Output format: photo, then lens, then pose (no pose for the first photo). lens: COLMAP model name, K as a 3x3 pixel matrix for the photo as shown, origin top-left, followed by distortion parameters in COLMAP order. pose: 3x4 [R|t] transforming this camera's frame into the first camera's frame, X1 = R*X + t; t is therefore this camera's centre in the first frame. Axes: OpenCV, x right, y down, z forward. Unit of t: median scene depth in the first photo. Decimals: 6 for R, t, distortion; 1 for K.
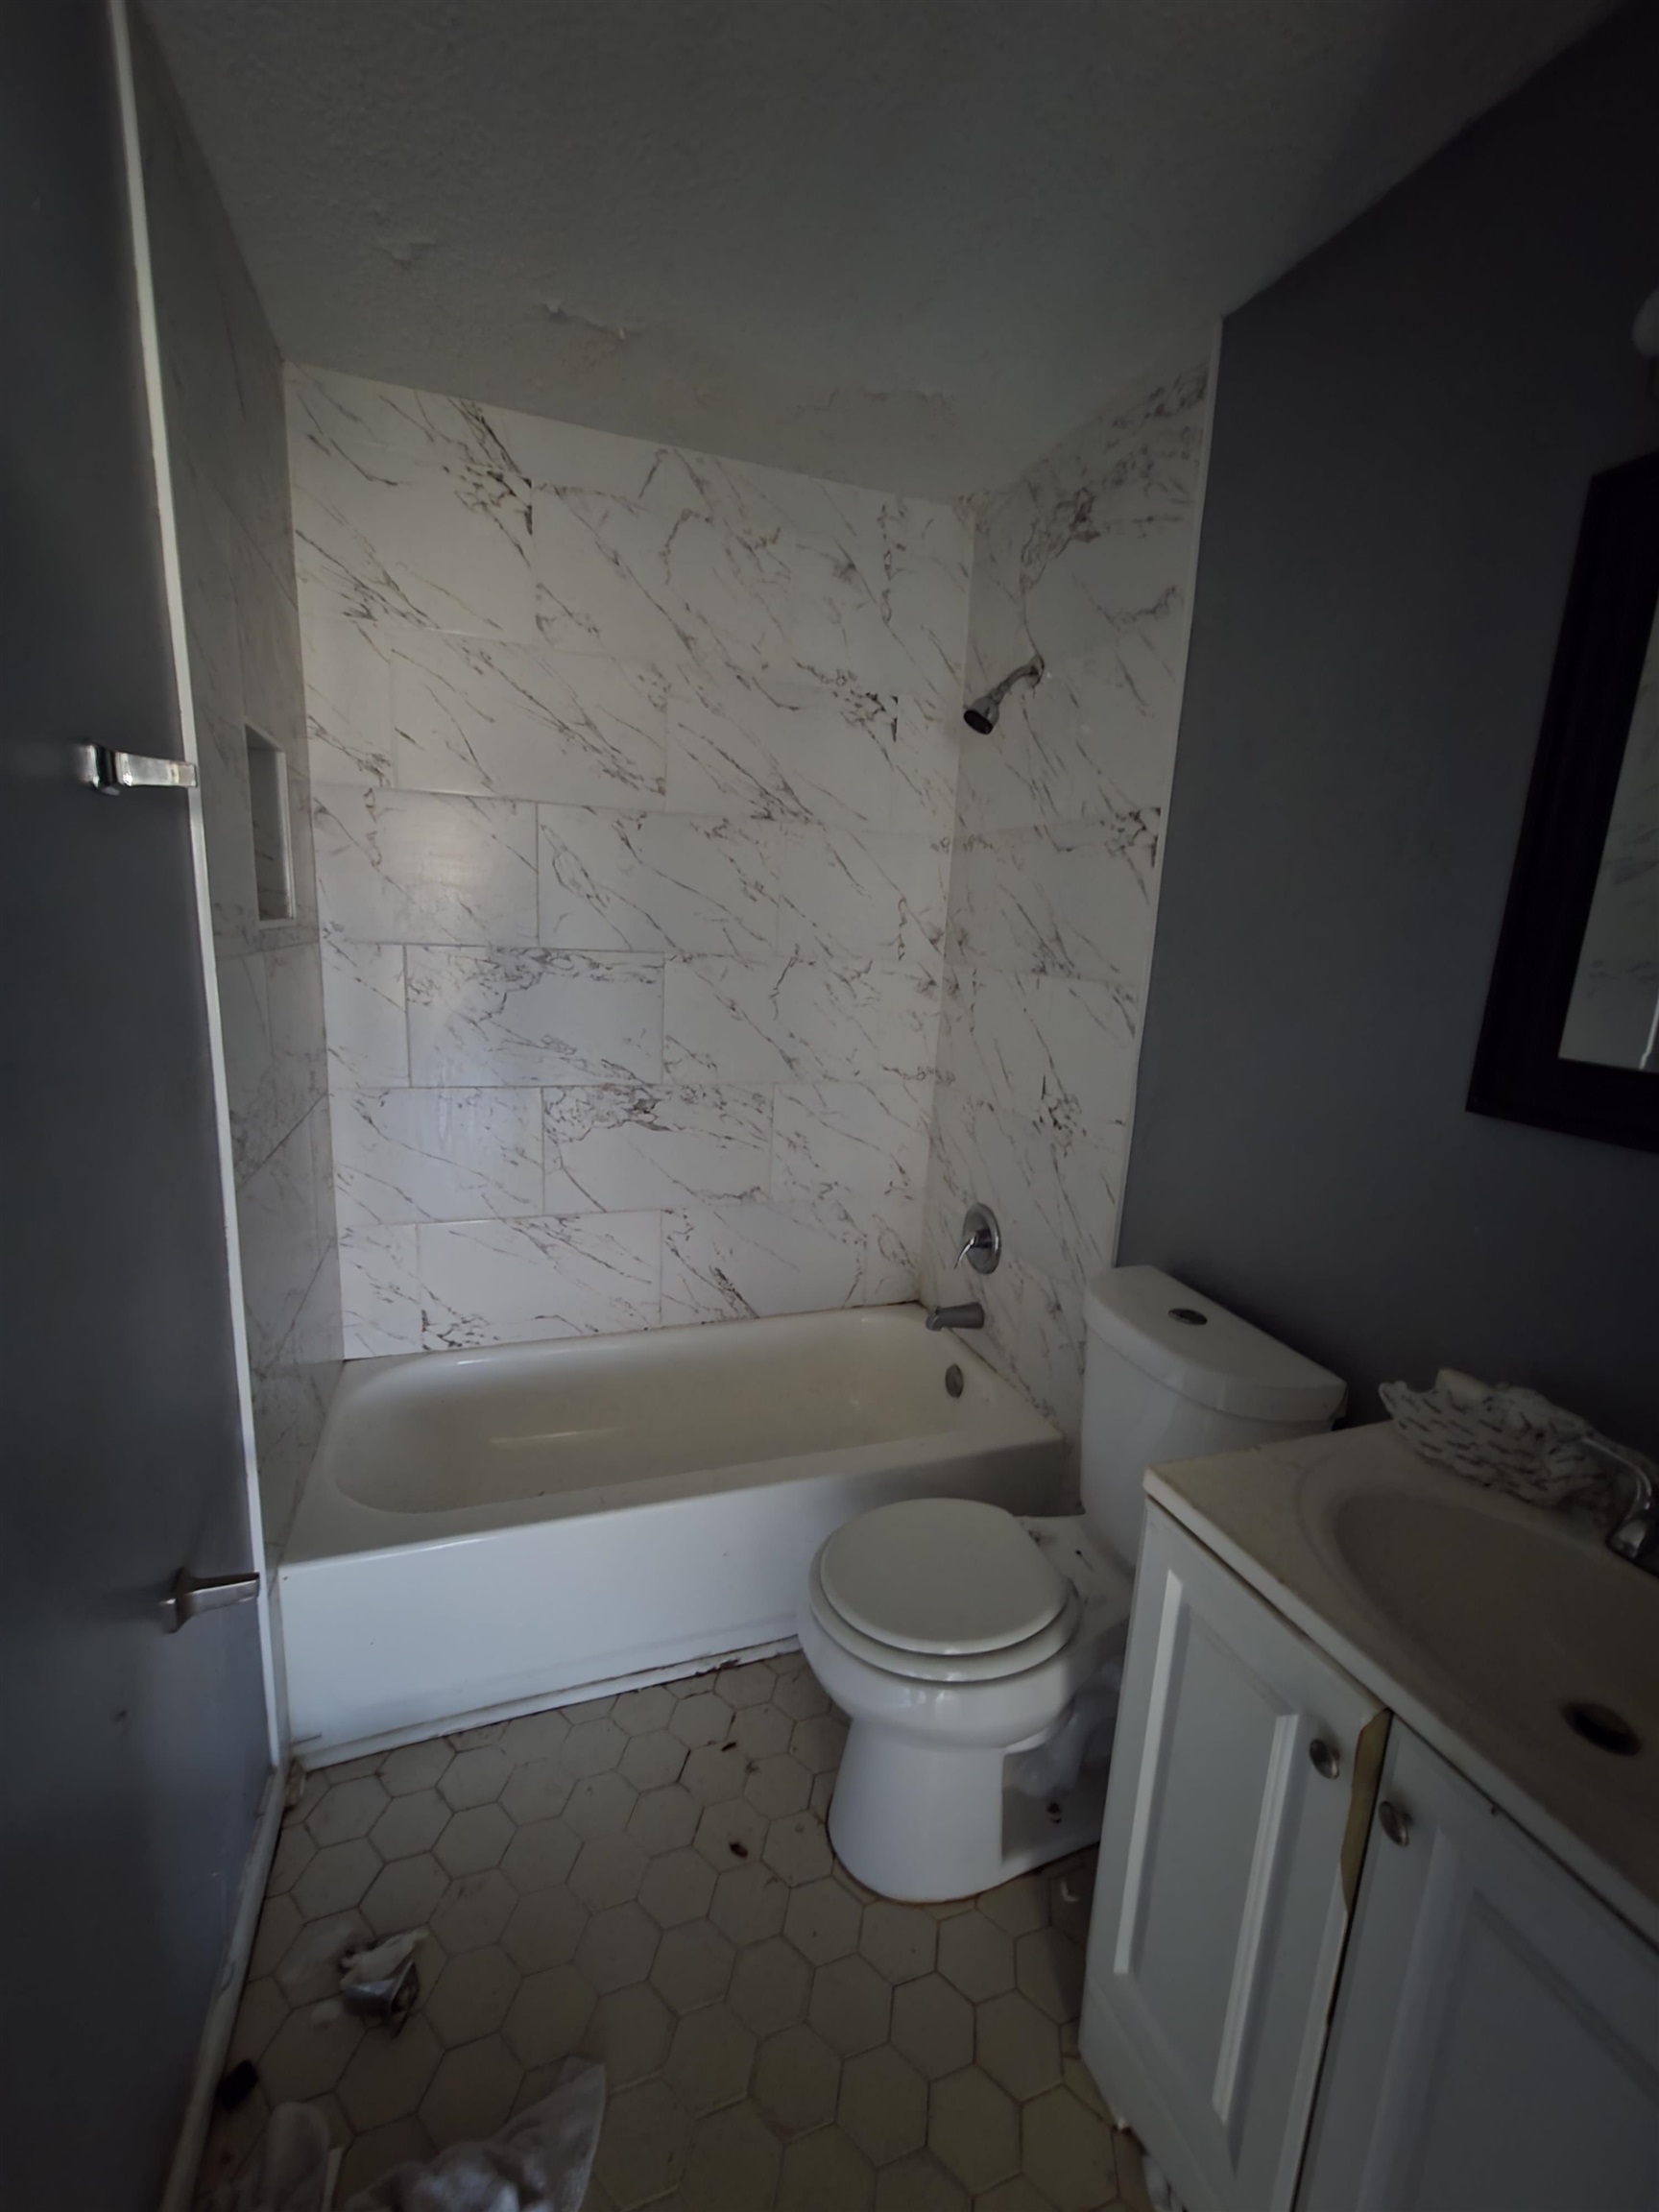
lens RADIAL K [[906.2, 0, 830.2], [0, 906.2, 1110.0], [0, 0, 1]] dist [0.004385, 0.001366]
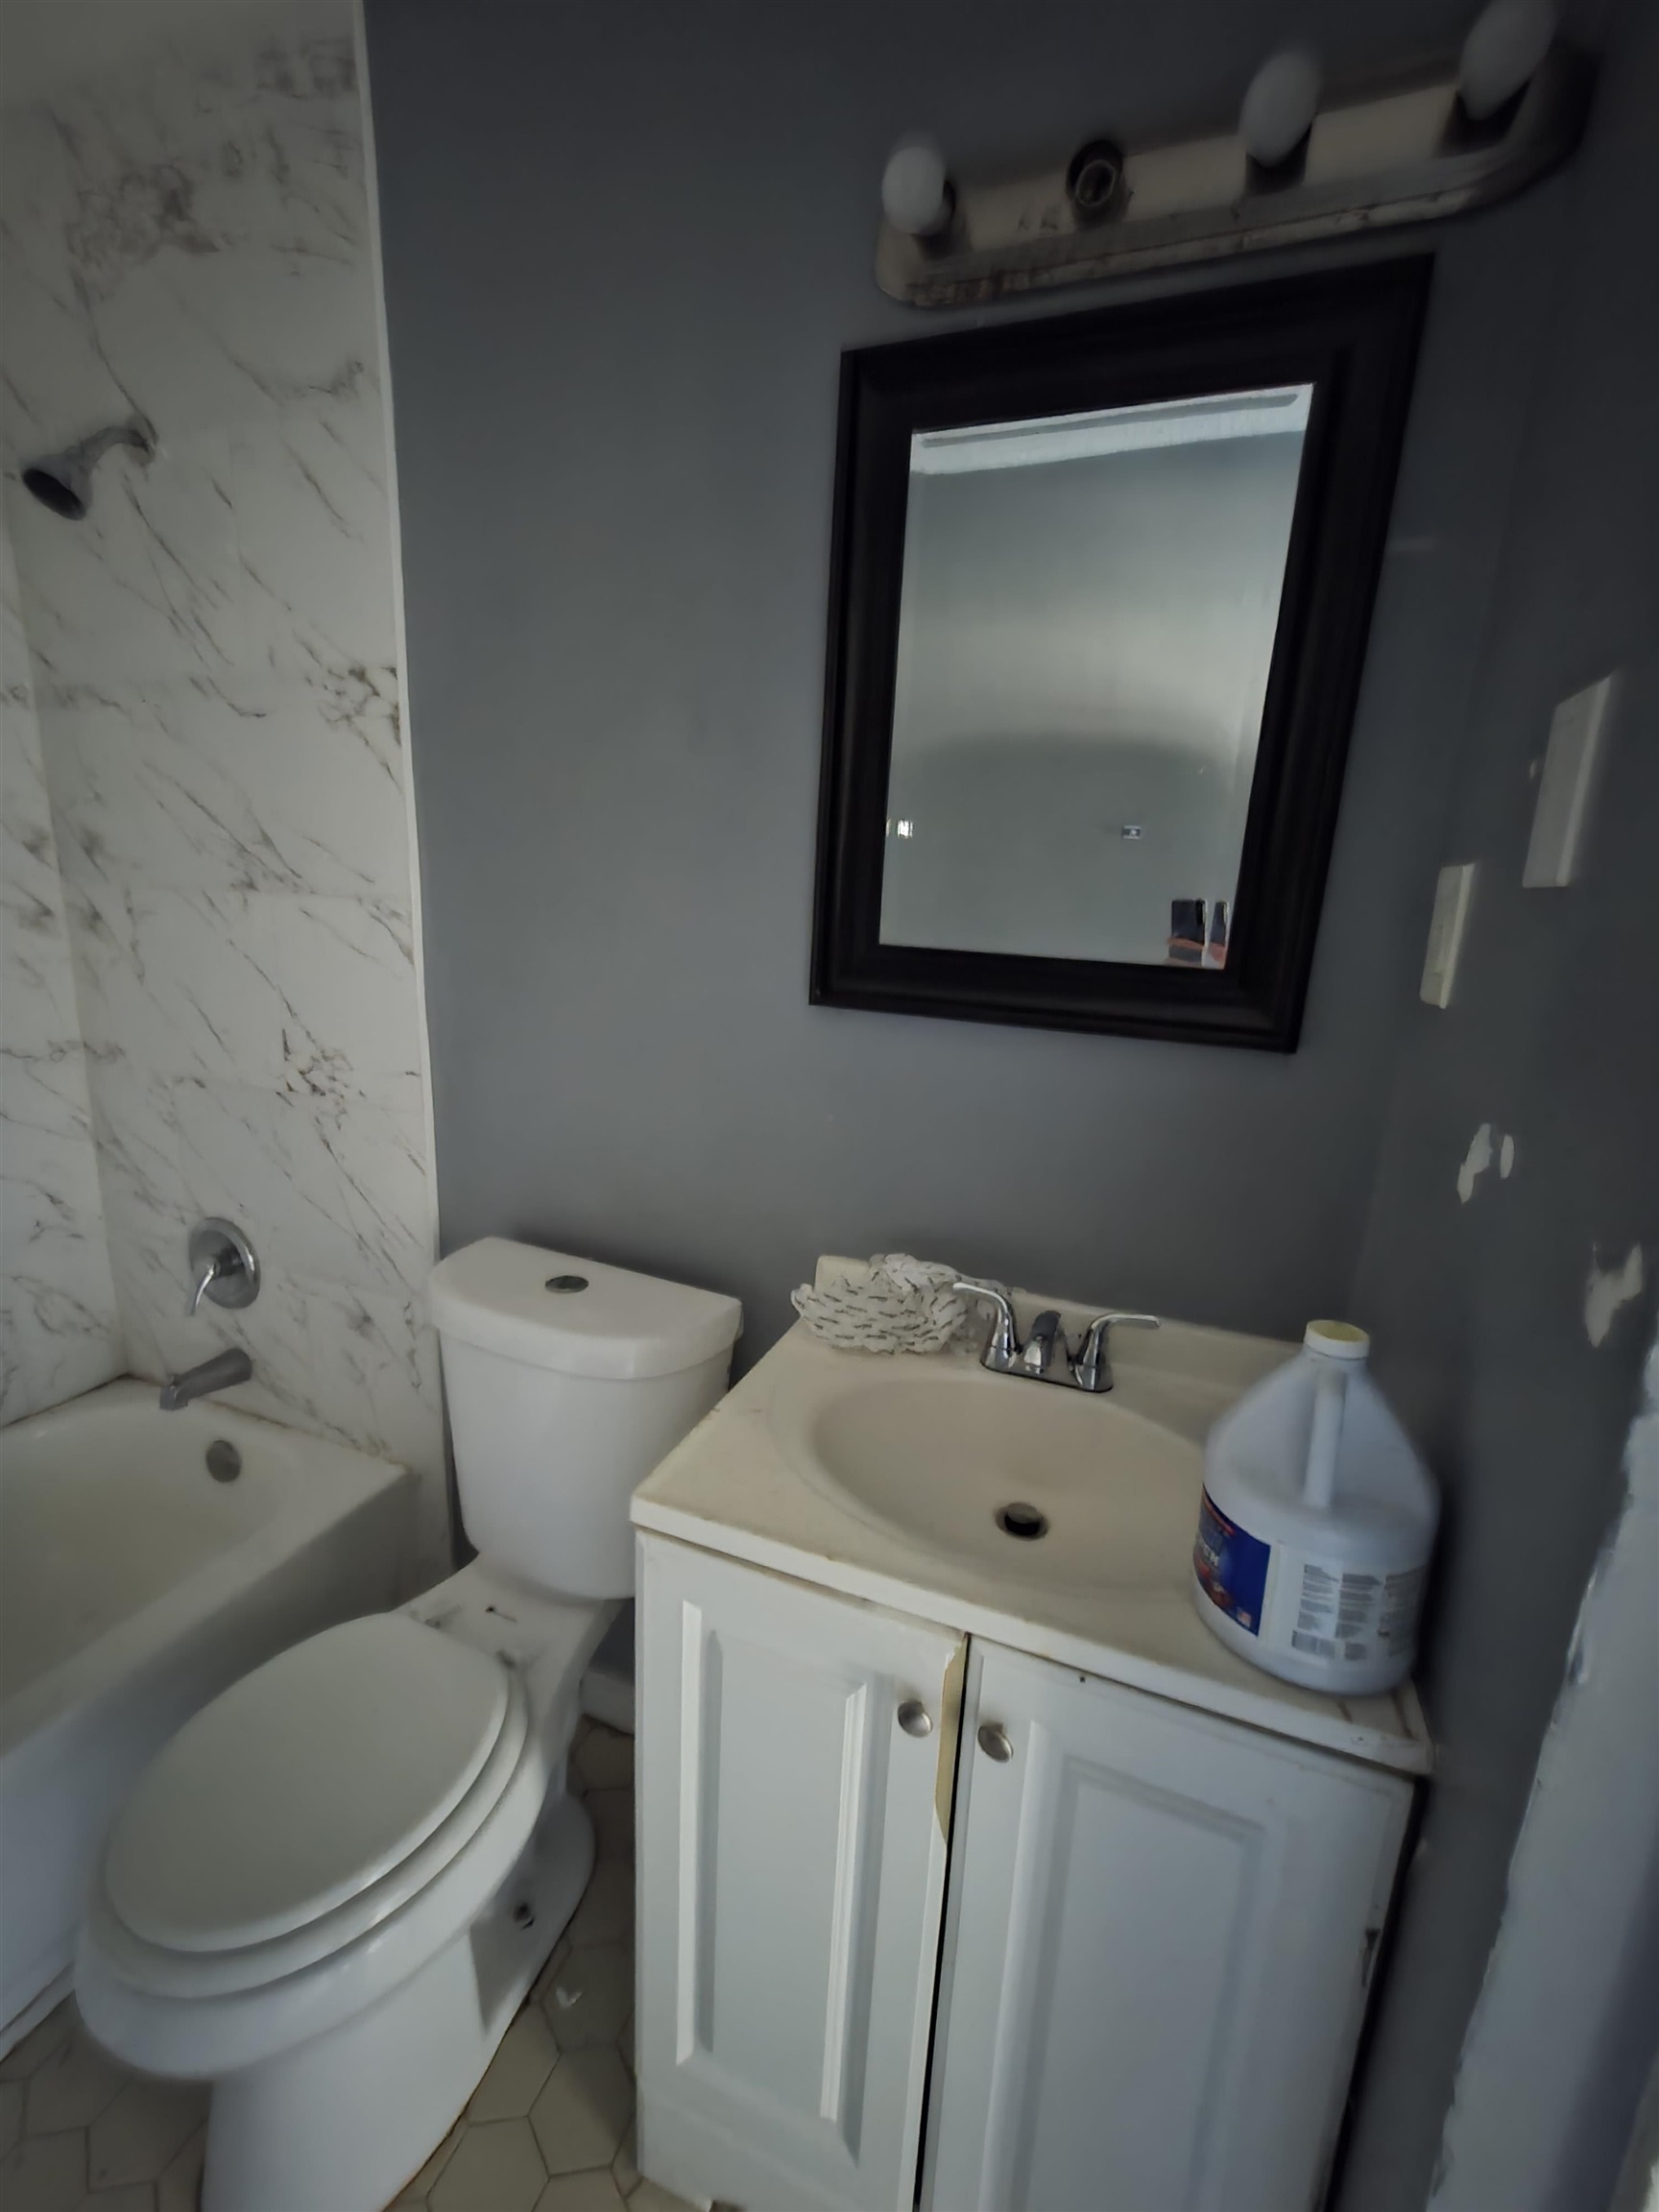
lens RADIAL K [[906.2, 0, 783.8], [0, 906.2, 1110.9], [0, 0, 1]] dist [0.004385, 0.001366]
pose [[0.671133, -0.189046, 0.716828, -0.037431], [0.139760, 0.981865, 0.128092, -0.010269], [-0.728044, 0.014217, 0.685383, 0.202428]]
